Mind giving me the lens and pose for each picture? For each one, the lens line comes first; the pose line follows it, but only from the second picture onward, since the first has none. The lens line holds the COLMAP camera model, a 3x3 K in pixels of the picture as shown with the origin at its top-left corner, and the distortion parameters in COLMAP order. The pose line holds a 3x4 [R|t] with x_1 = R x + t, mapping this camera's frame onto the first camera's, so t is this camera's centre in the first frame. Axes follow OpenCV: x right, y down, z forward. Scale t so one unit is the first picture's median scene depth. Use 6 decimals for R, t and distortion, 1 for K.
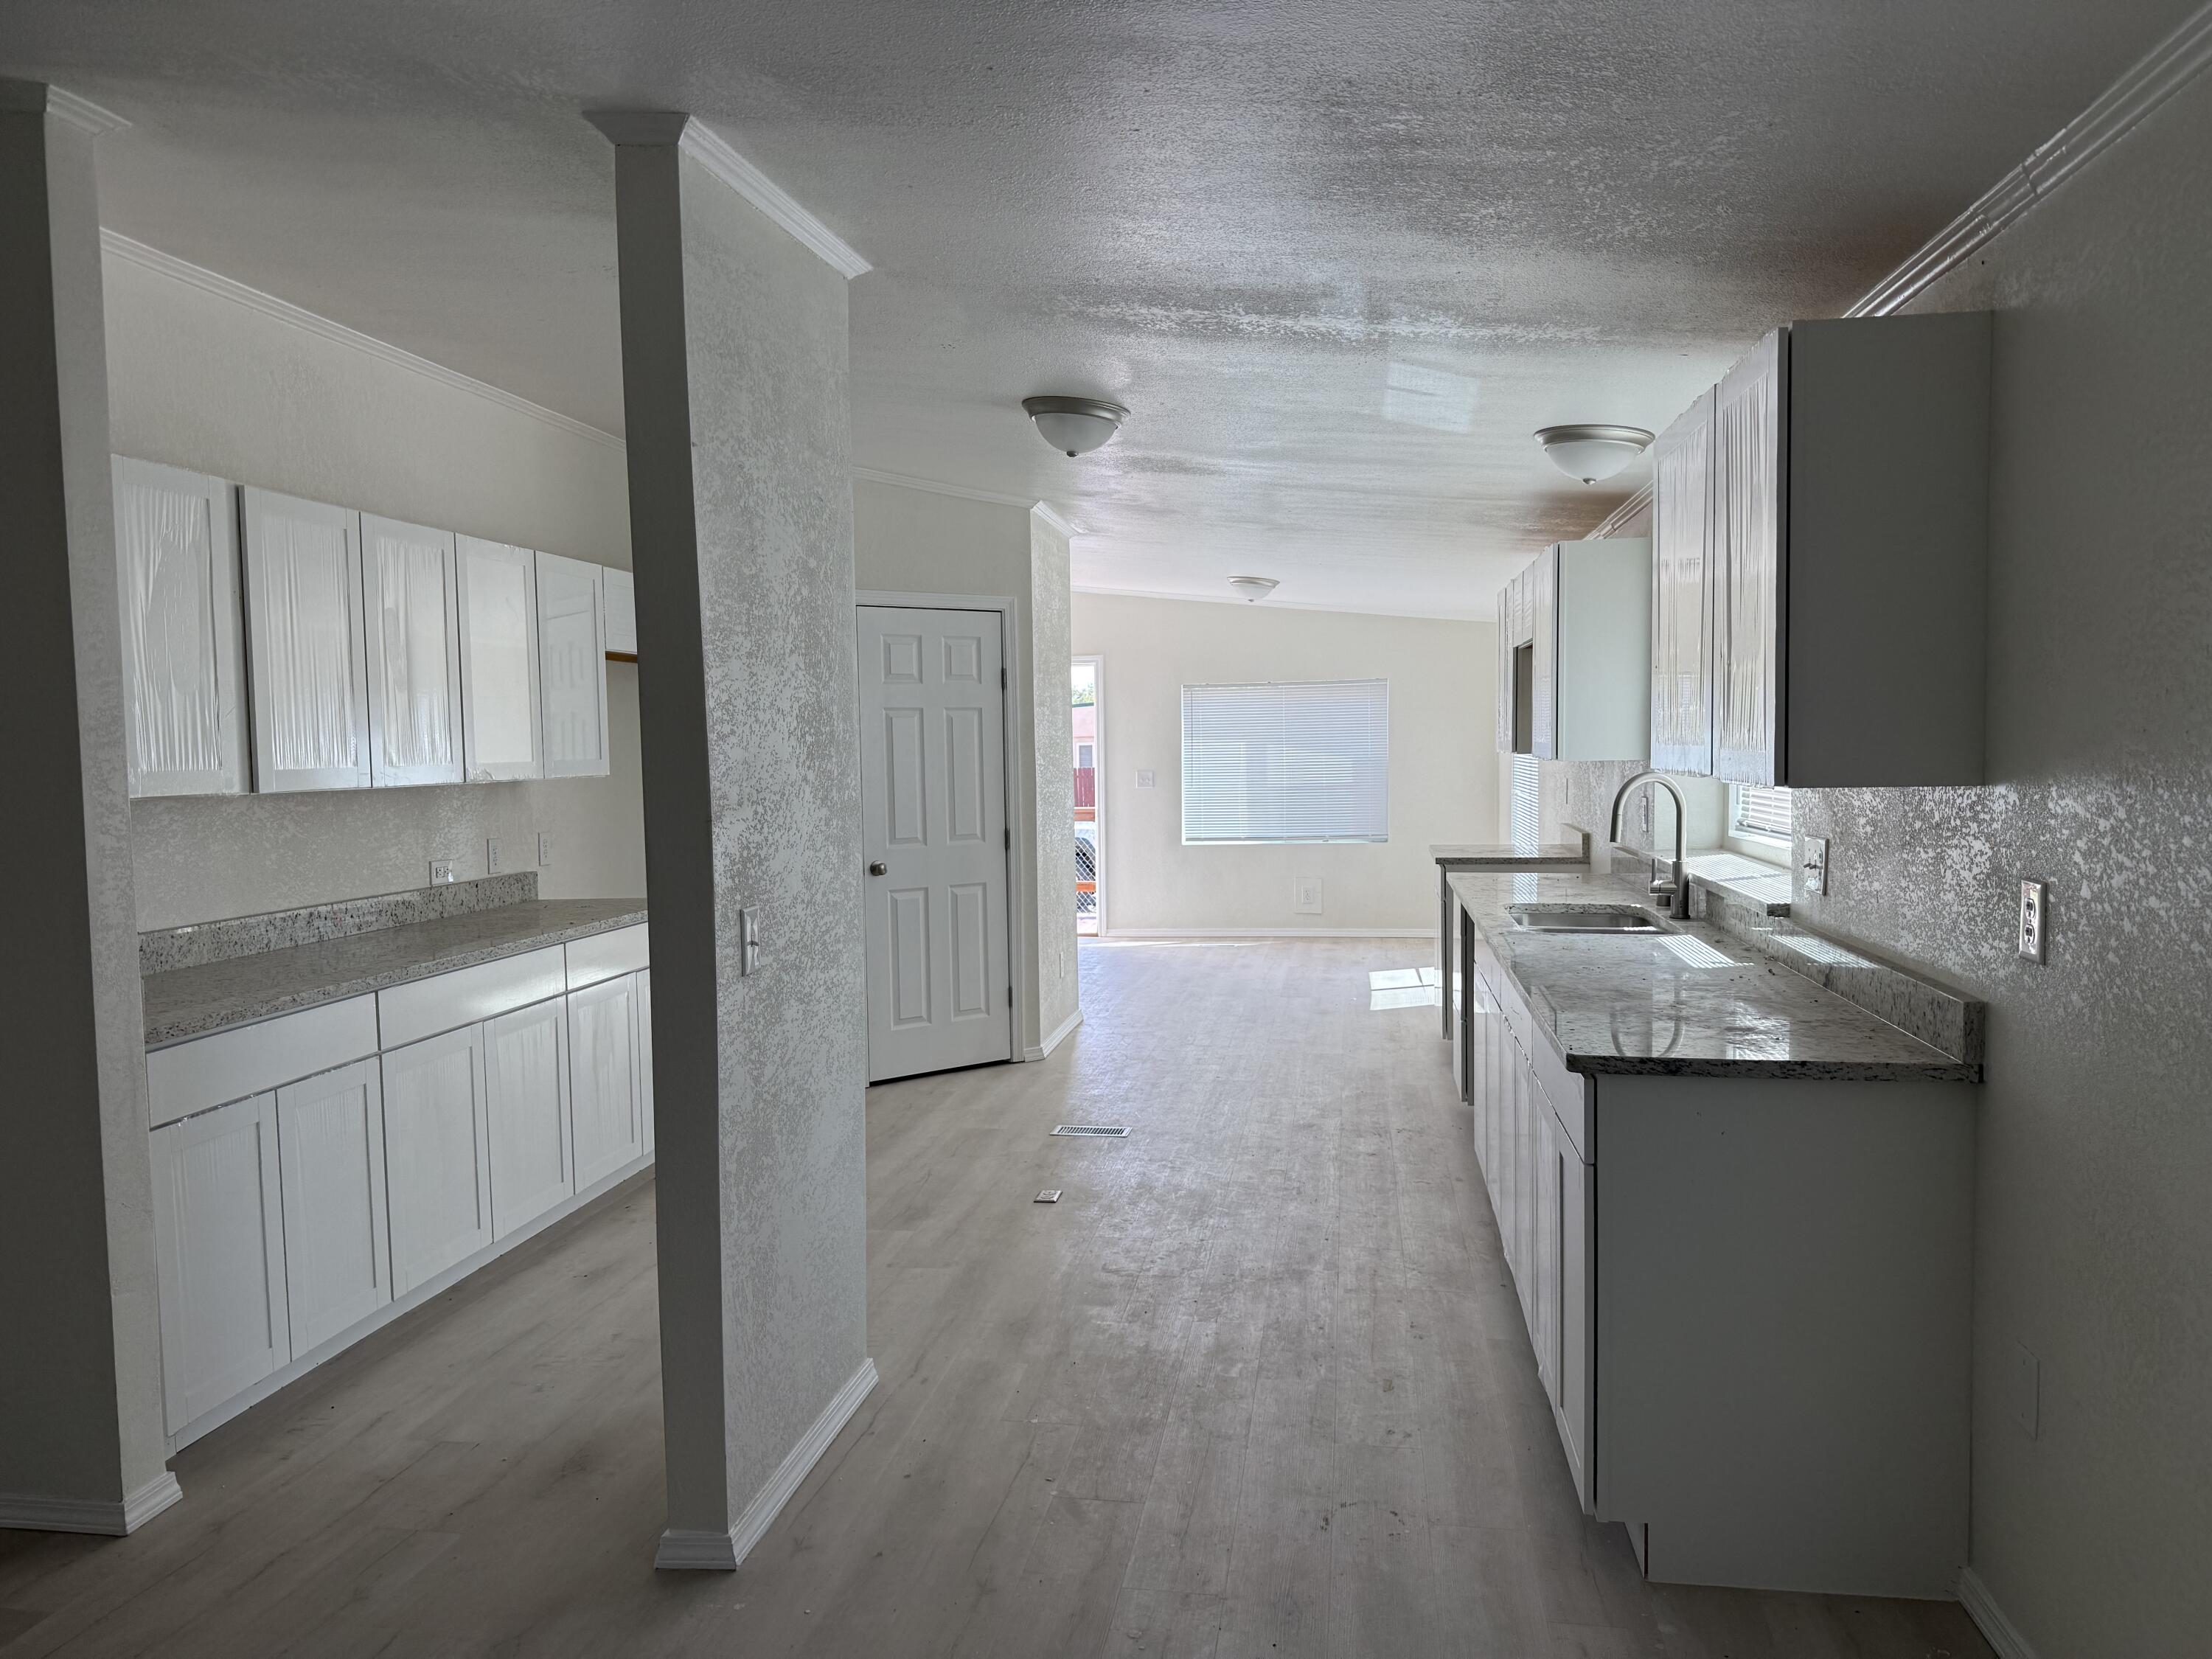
lens RADIAL K [[1551.8, 0, 1107.1], [0, 1551.8, 821.2], [0, 0, 1]] dist [0.079077, -0.120009]
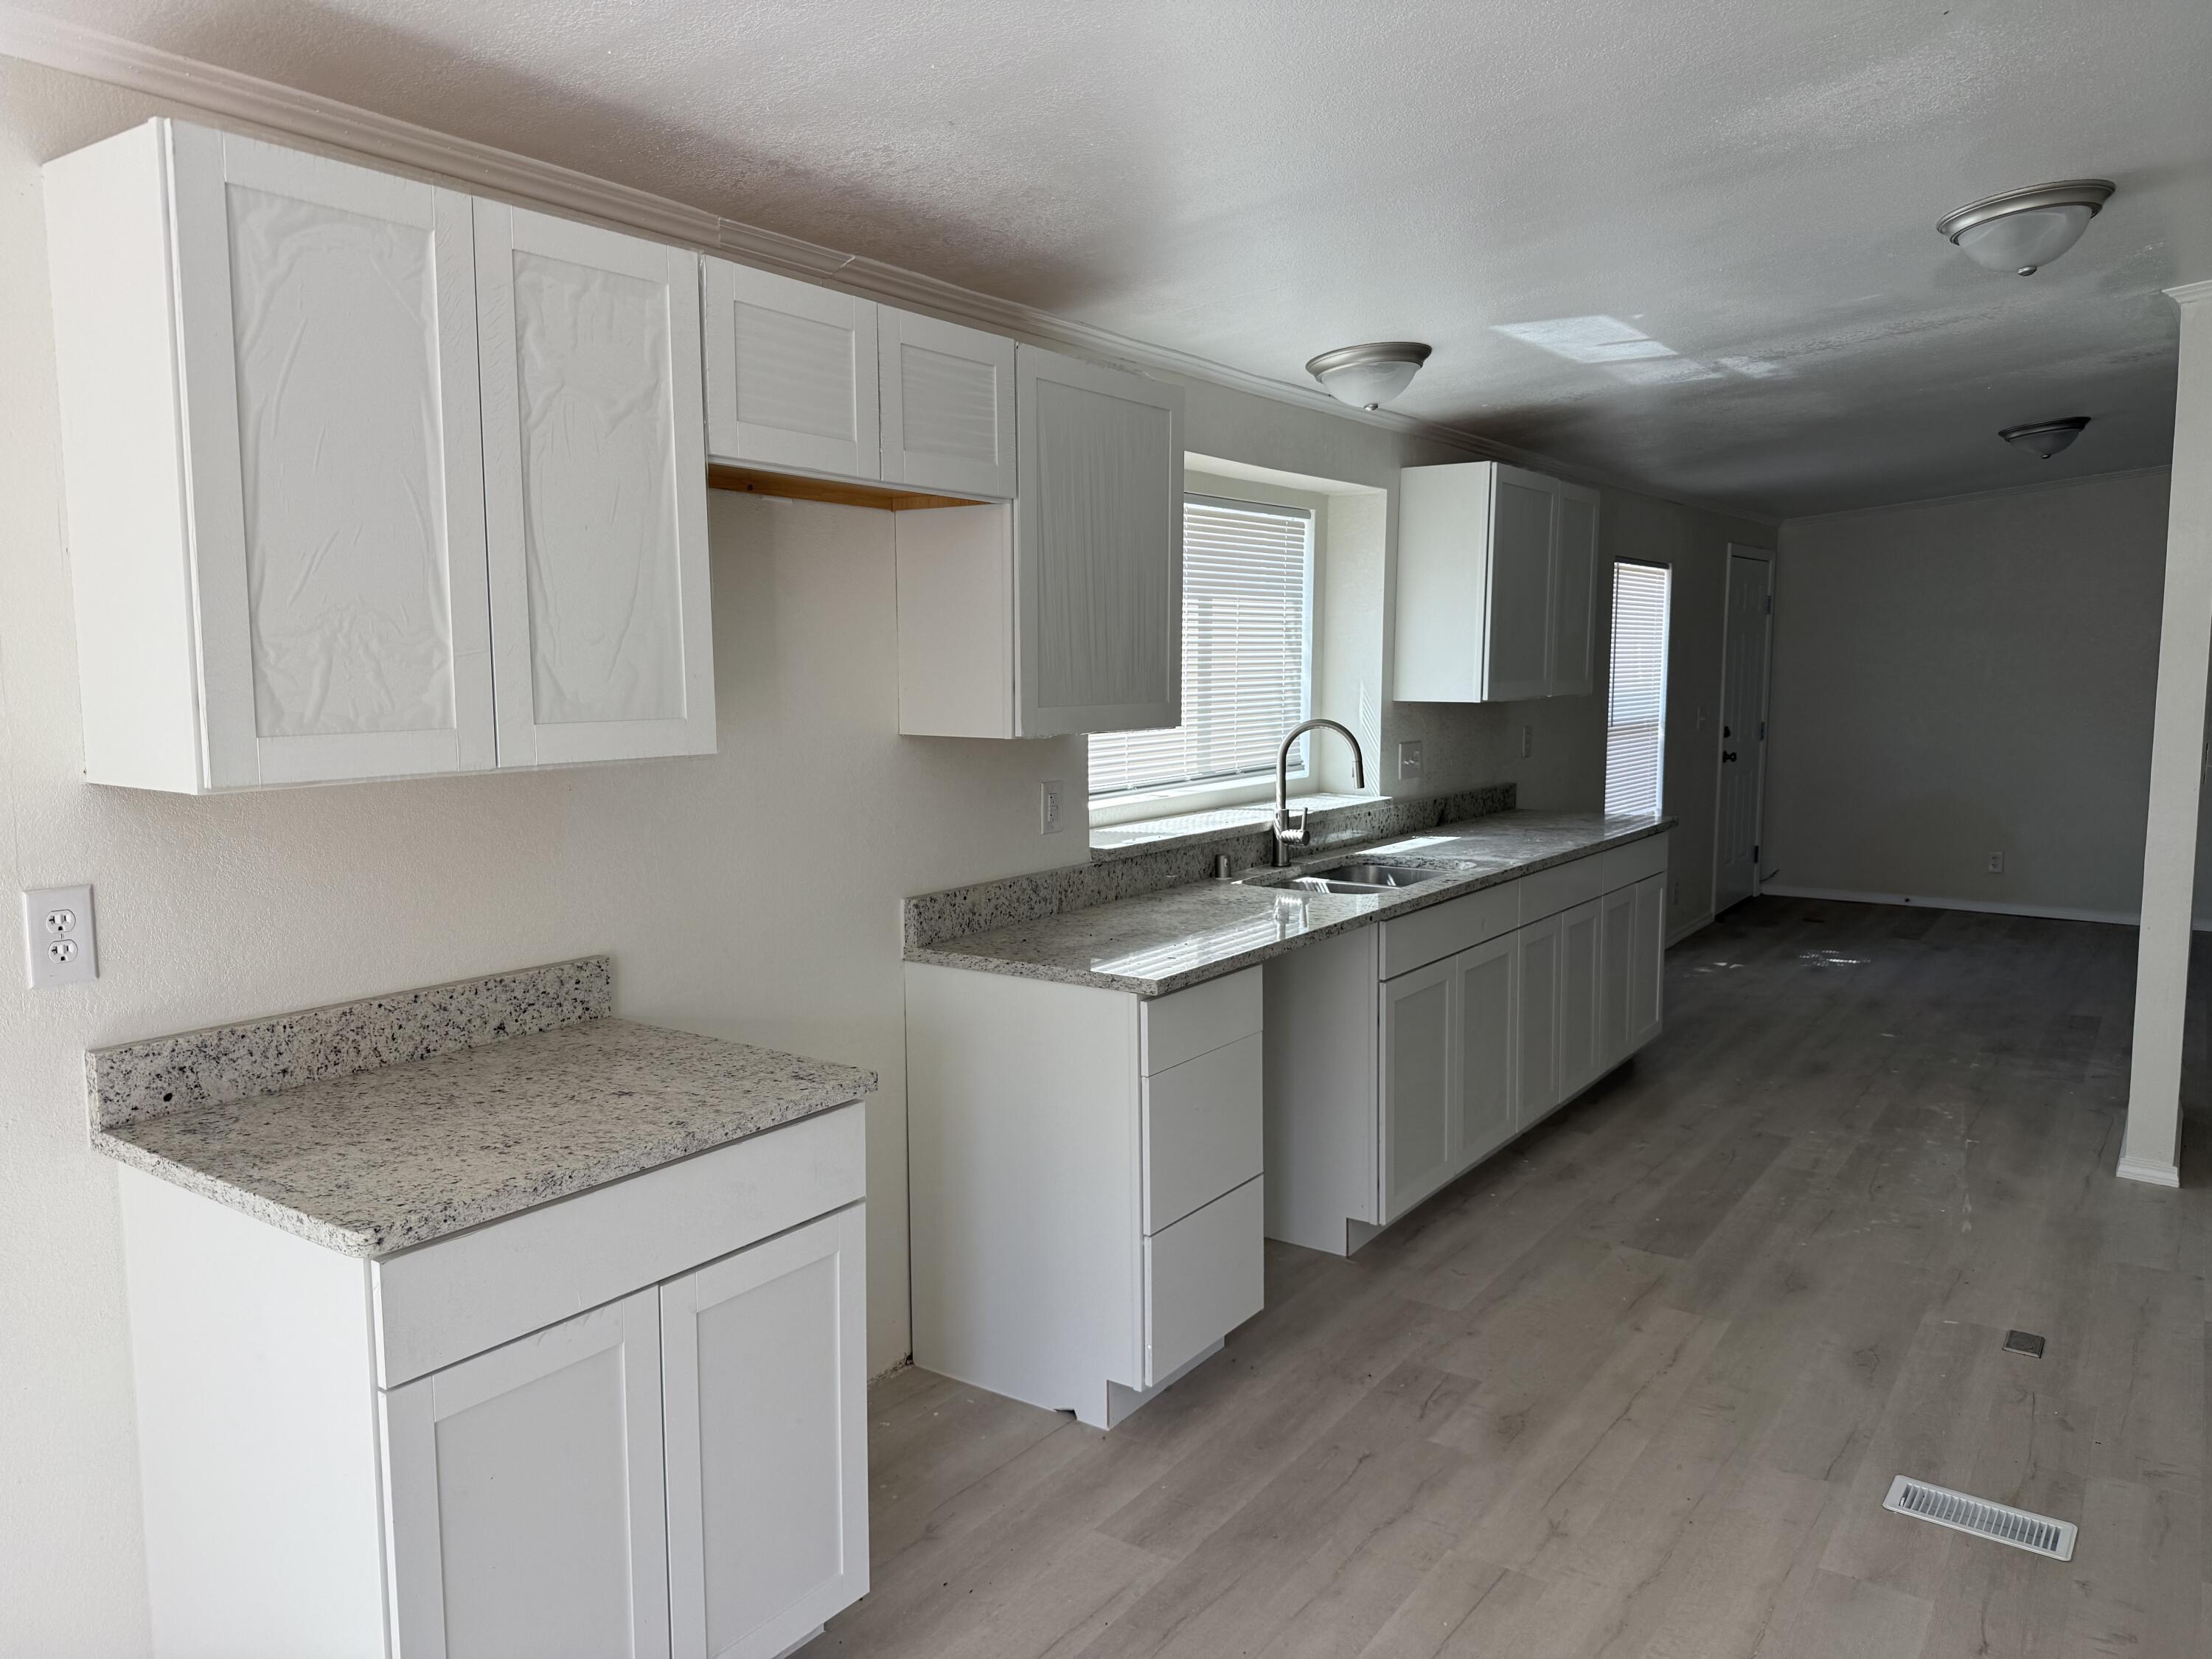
lens RADIAL K [[1551.8, 0, 1107.1], [0, 1551.8, 821.2], [0, 0, 1]] dist [0.079077, -0.120009]
pose [[-0.896815, -0.032014, 0.441247, 0.027500], [0.037736, 0.988208, 0.148394, -0.108873], [-0.440794, 0.149732, -0.885031, 1.772987]]
